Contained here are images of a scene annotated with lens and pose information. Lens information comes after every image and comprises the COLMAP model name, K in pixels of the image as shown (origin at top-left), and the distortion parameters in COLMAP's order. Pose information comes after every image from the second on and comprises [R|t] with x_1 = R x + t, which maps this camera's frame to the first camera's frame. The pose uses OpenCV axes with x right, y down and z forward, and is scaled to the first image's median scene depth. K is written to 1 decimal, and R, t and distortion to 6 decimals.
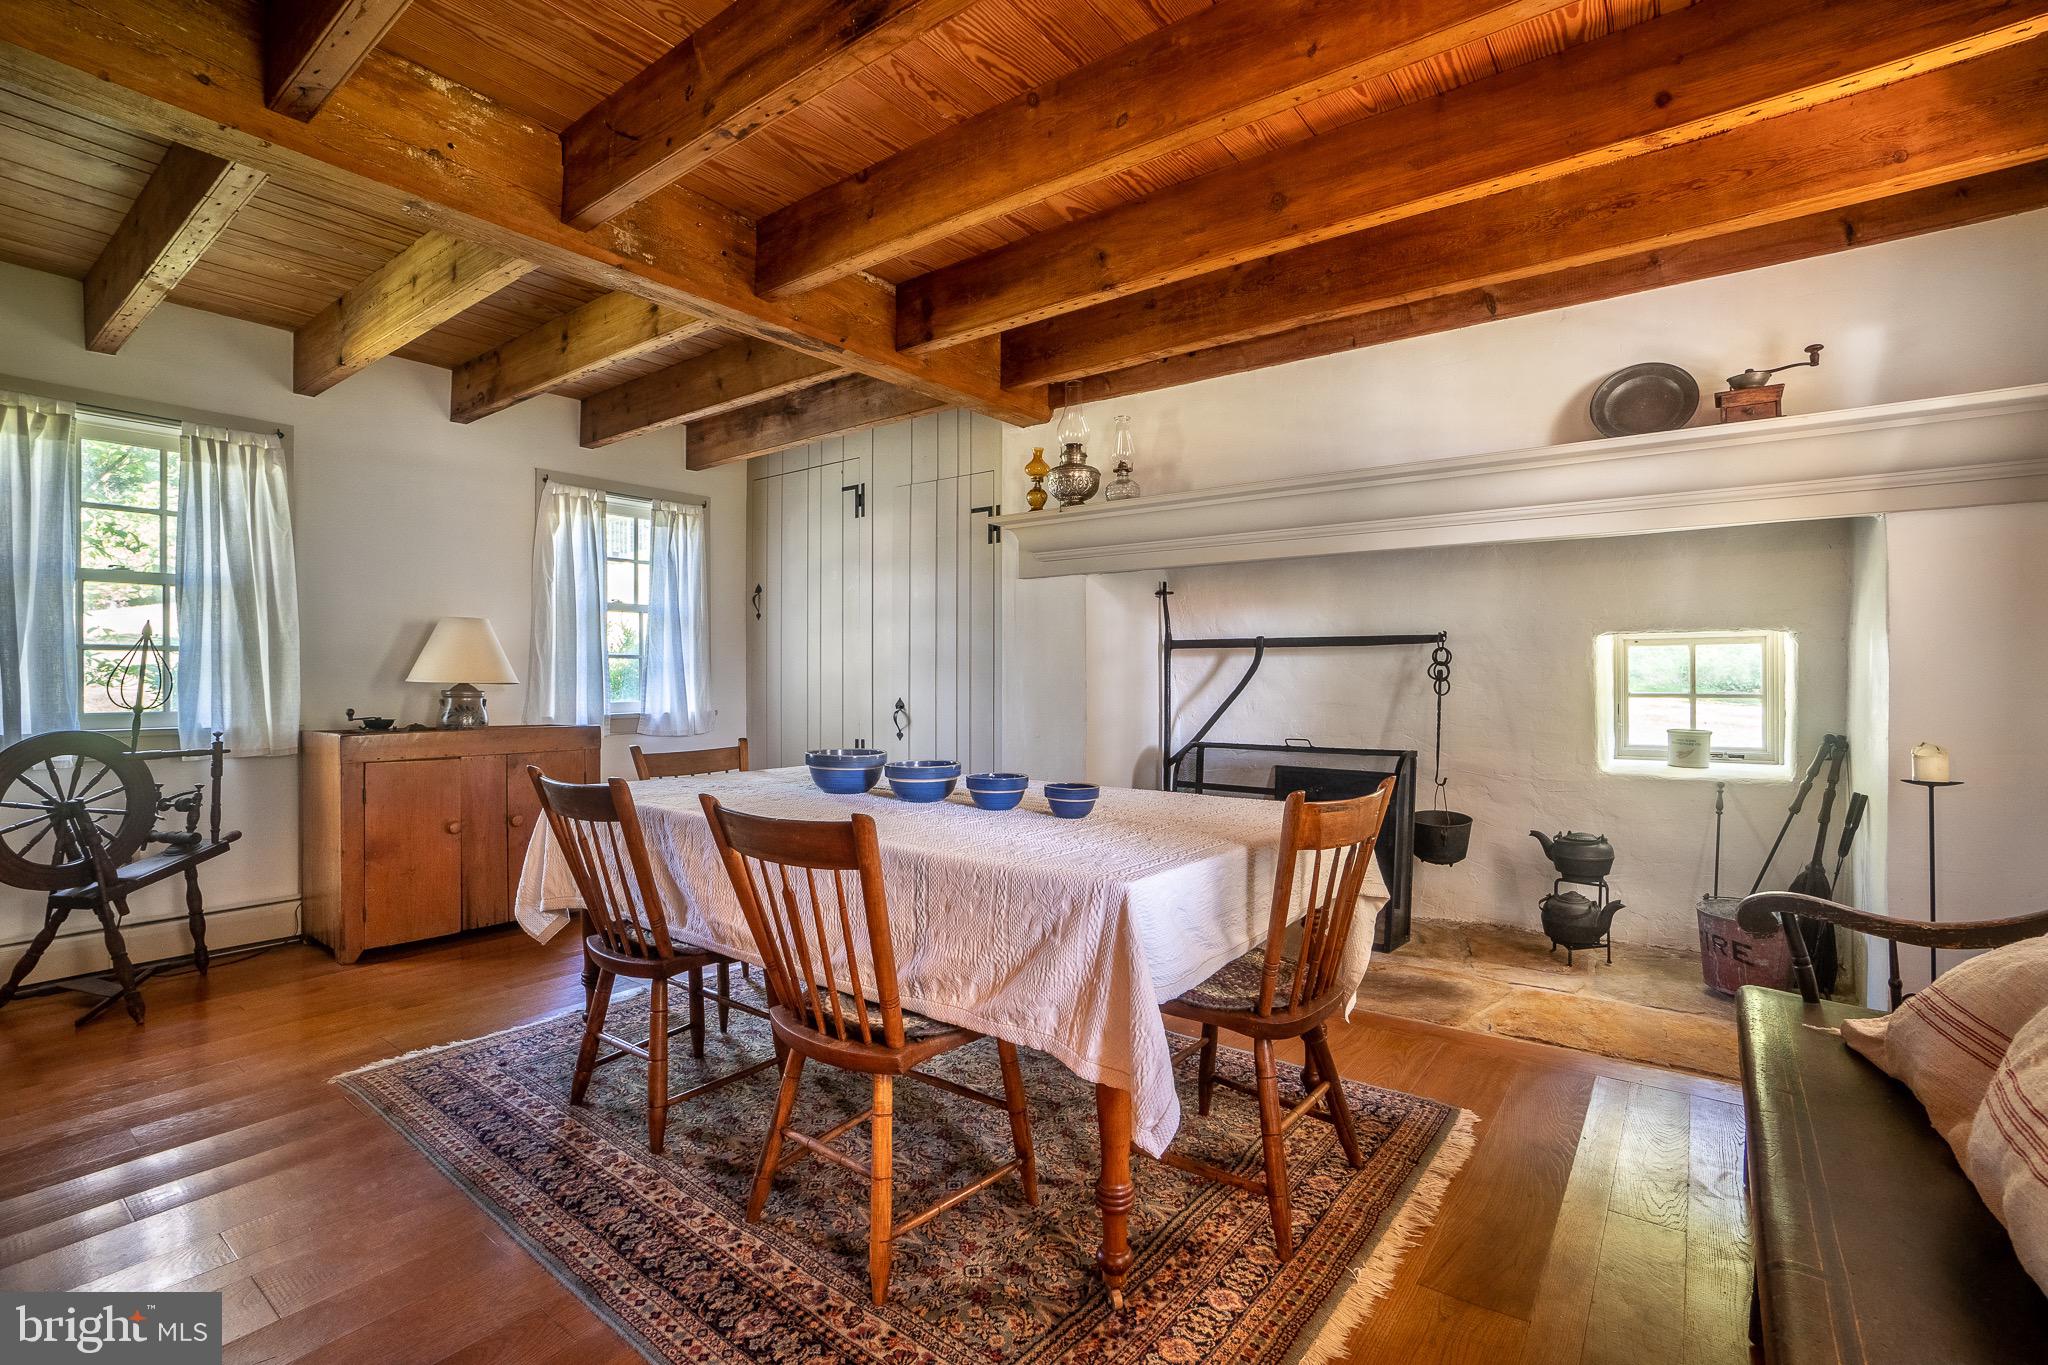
lens RADIAL K [[915.6, 0, 1016.4], [0, 915.6, 680.5], [0, 0, 1]] dist [-0.047526, 0.000193]
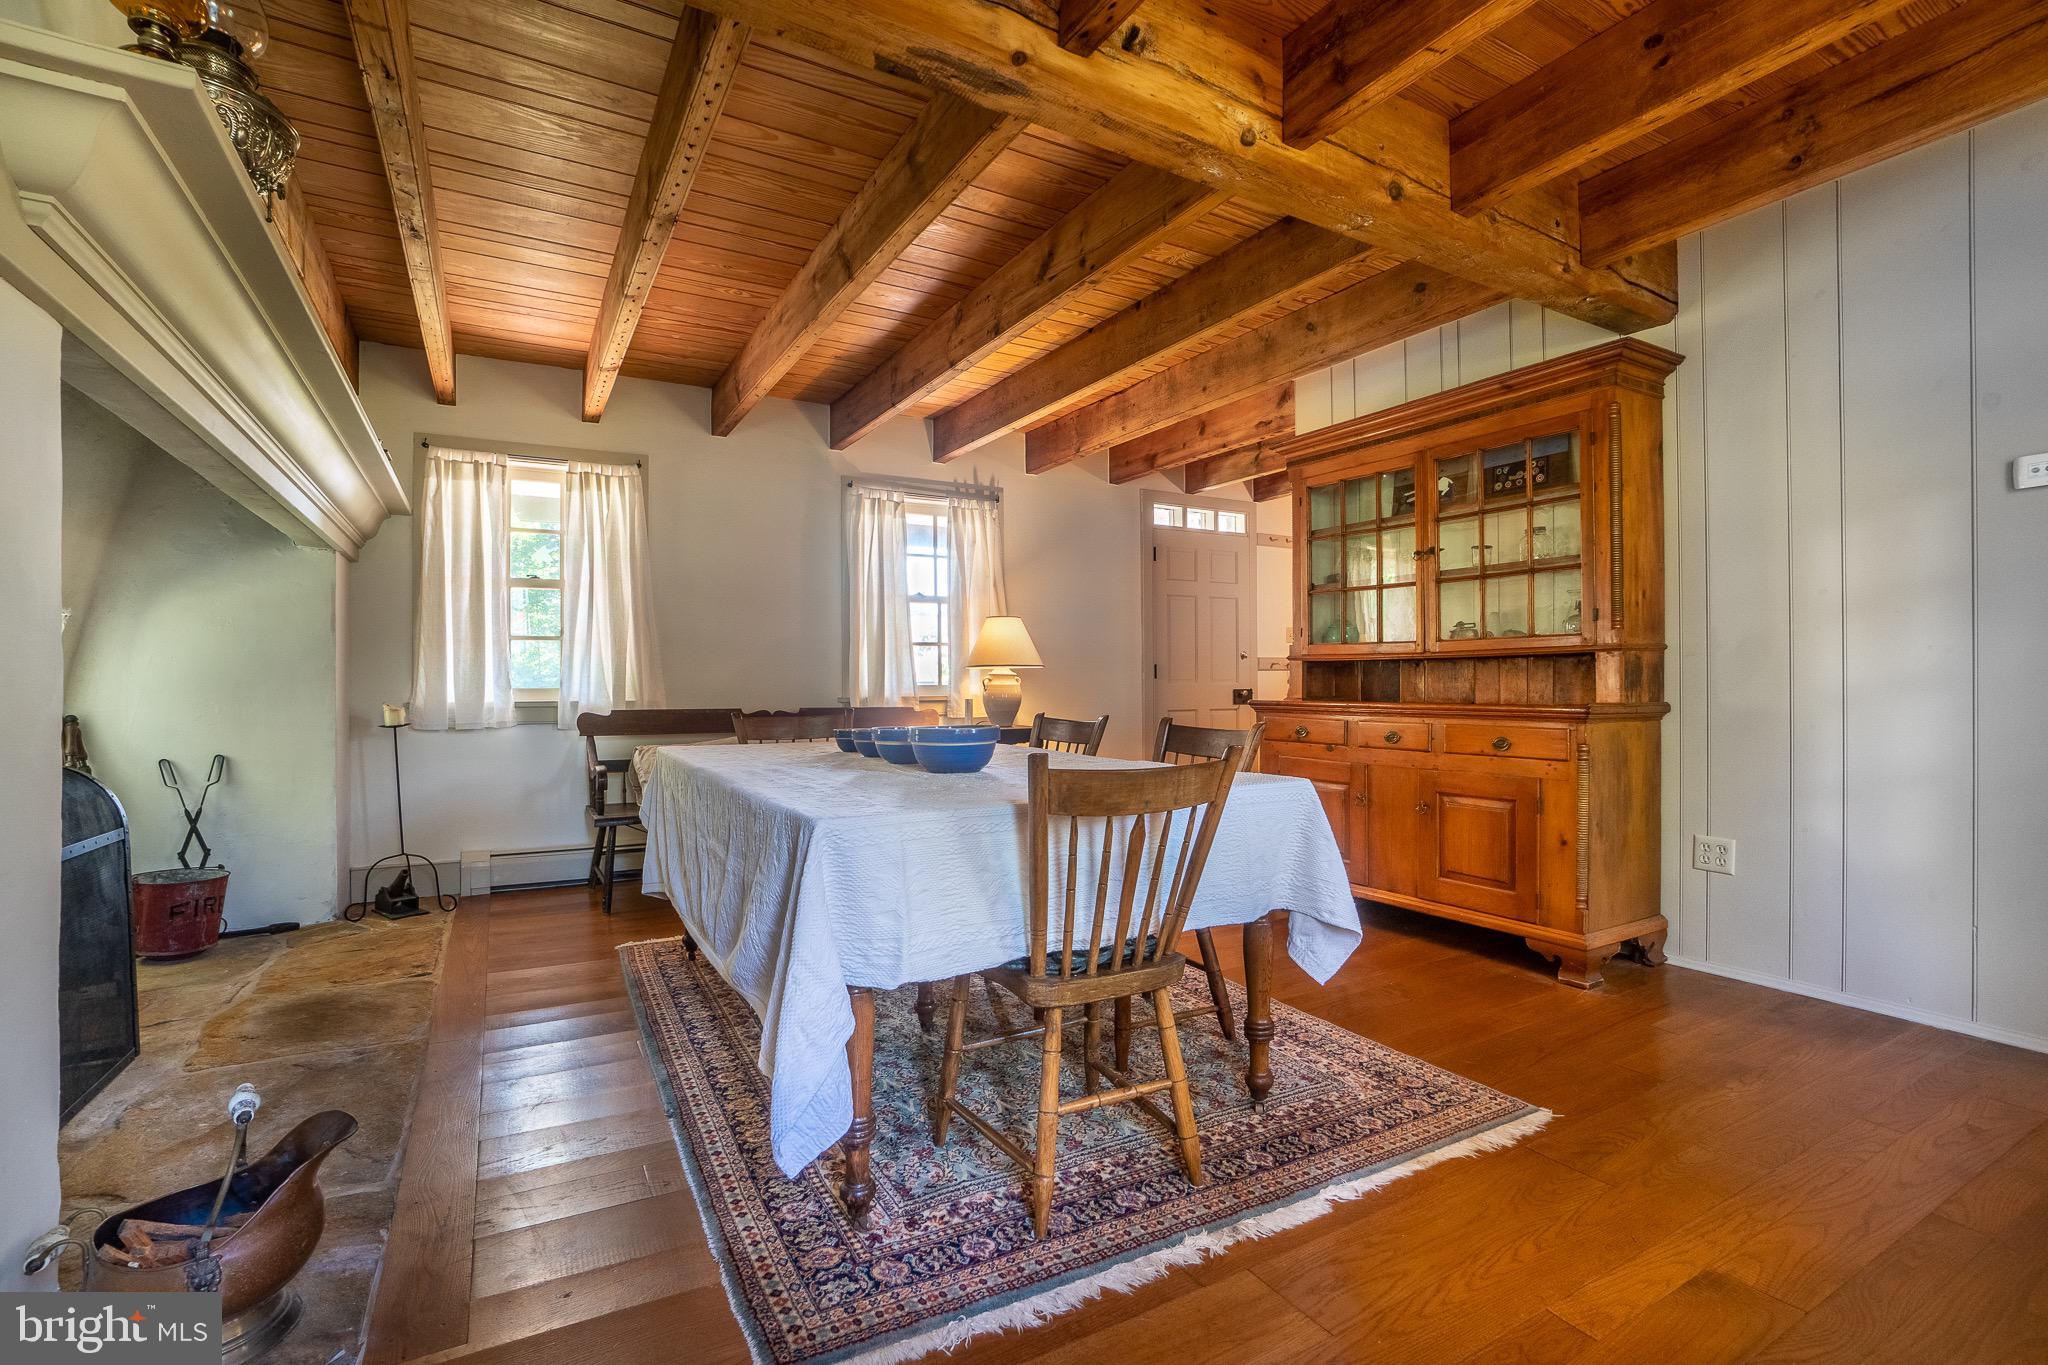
lens RADIAL K [[915.6, 0, 1016.4], [0, 915.6, 680.5], [0, 0, 1]] dist [-0.047526, 0.000193]
pose [[-0.919915, 0.009470, 0.392002, -0.387635], [0.011130, 0.999936, 0.001962, 0.023033], [-0.391959, 0.006168, -0.919962, 1.181344]]
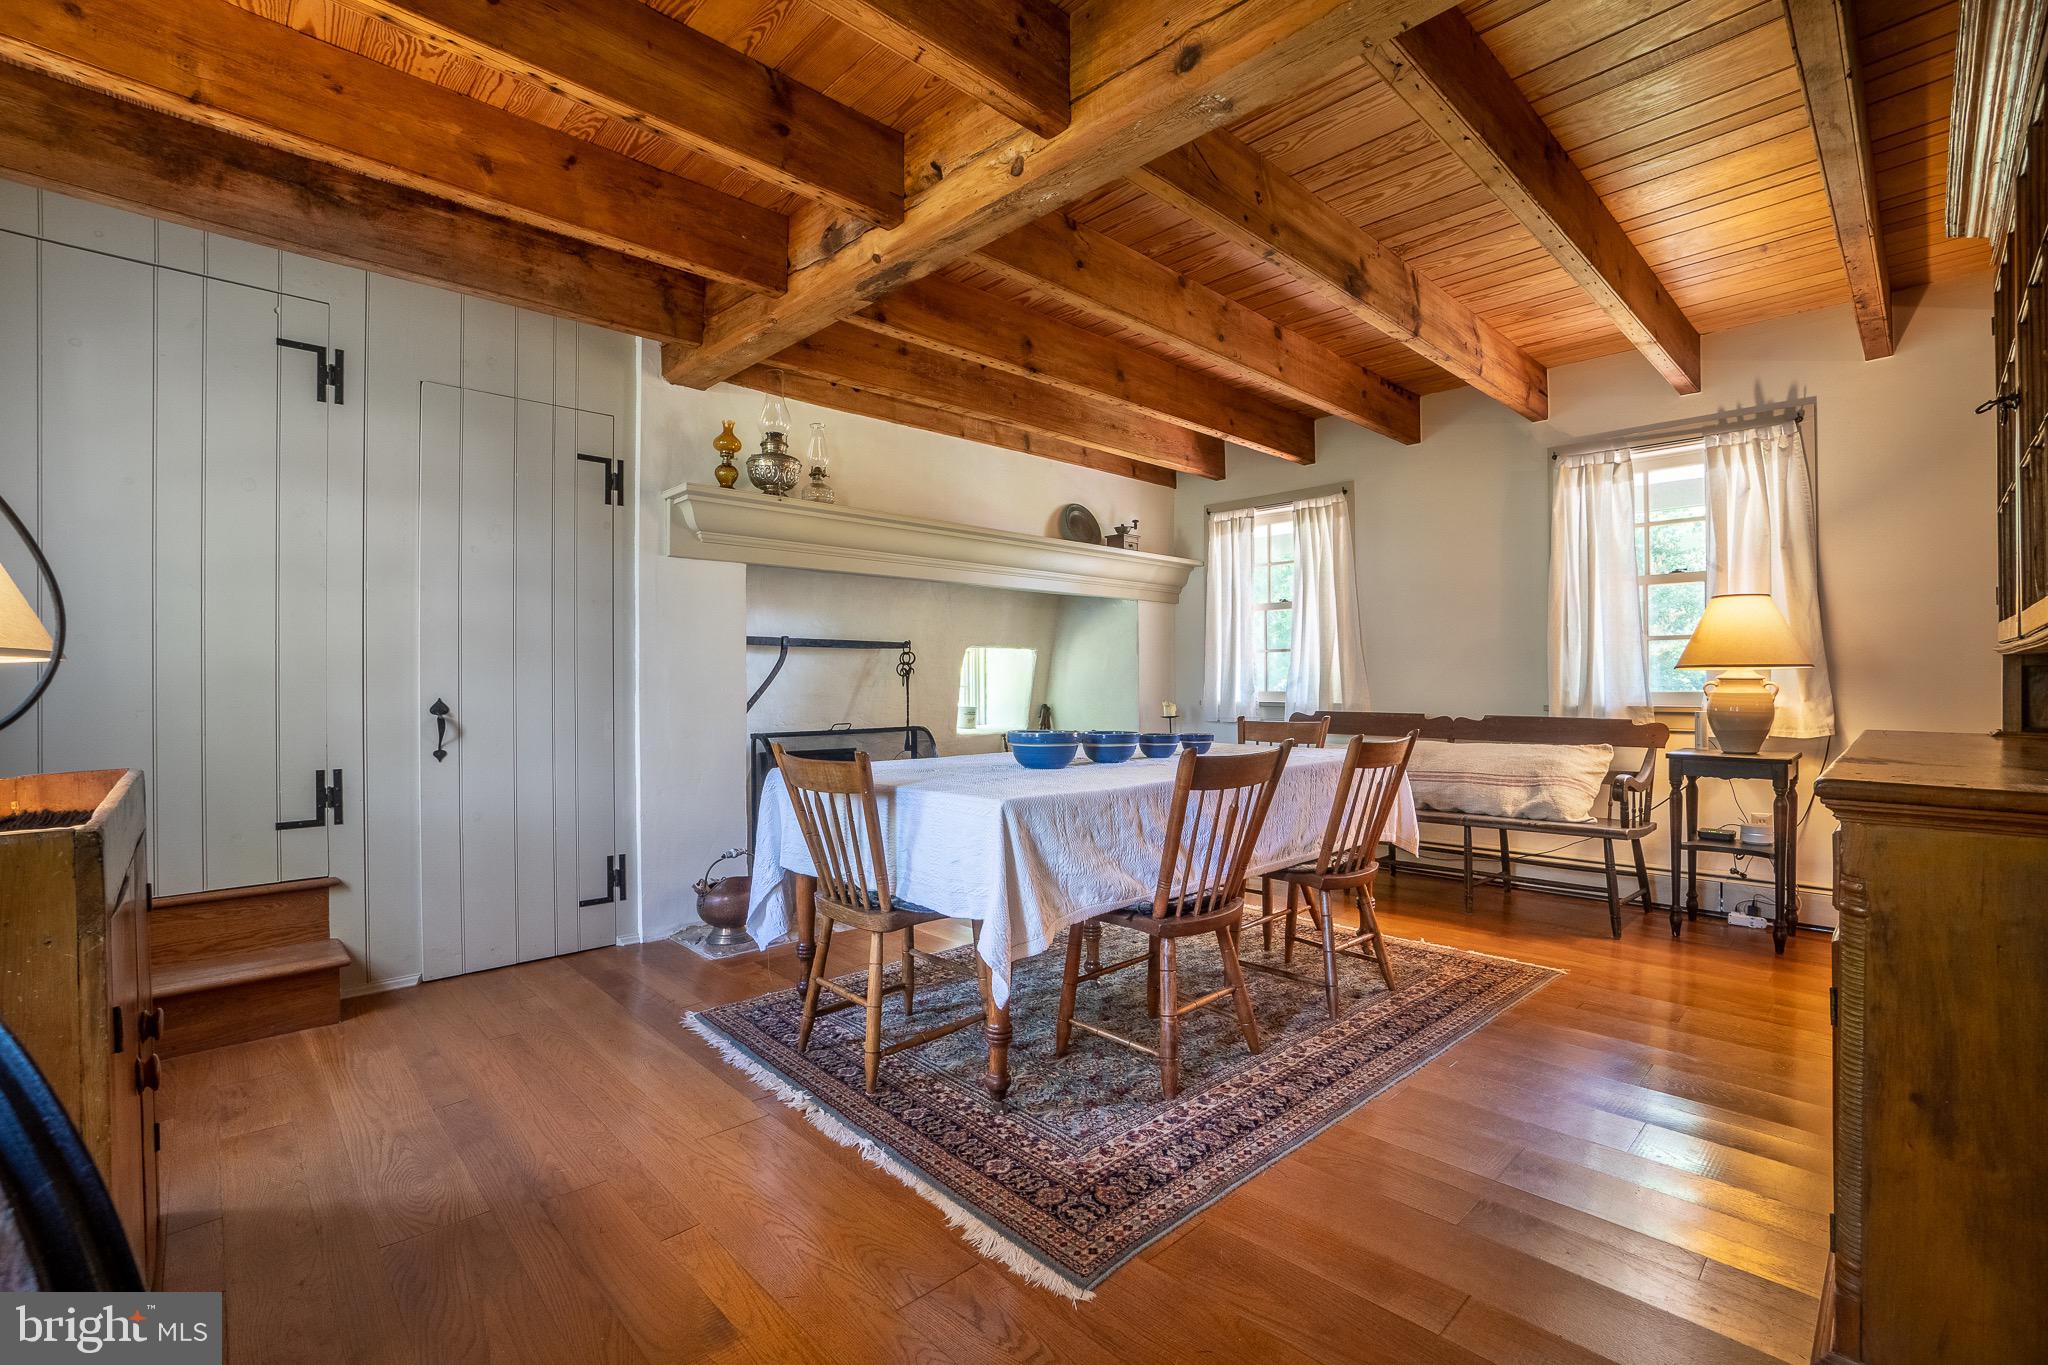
lens RADIAL K [[915.6, 0, 1016.4], [0, 915.6, 680.5], [0, 0, 1]] dist [-0.047526, 0.000193]
pose [[0.160145, 0.005932, 0.987076, -0.835570], [0.010763, 0.999912, -0.007756, 0.018480], [-0.987035, 0.011865, 0.160067, 0.566519]]
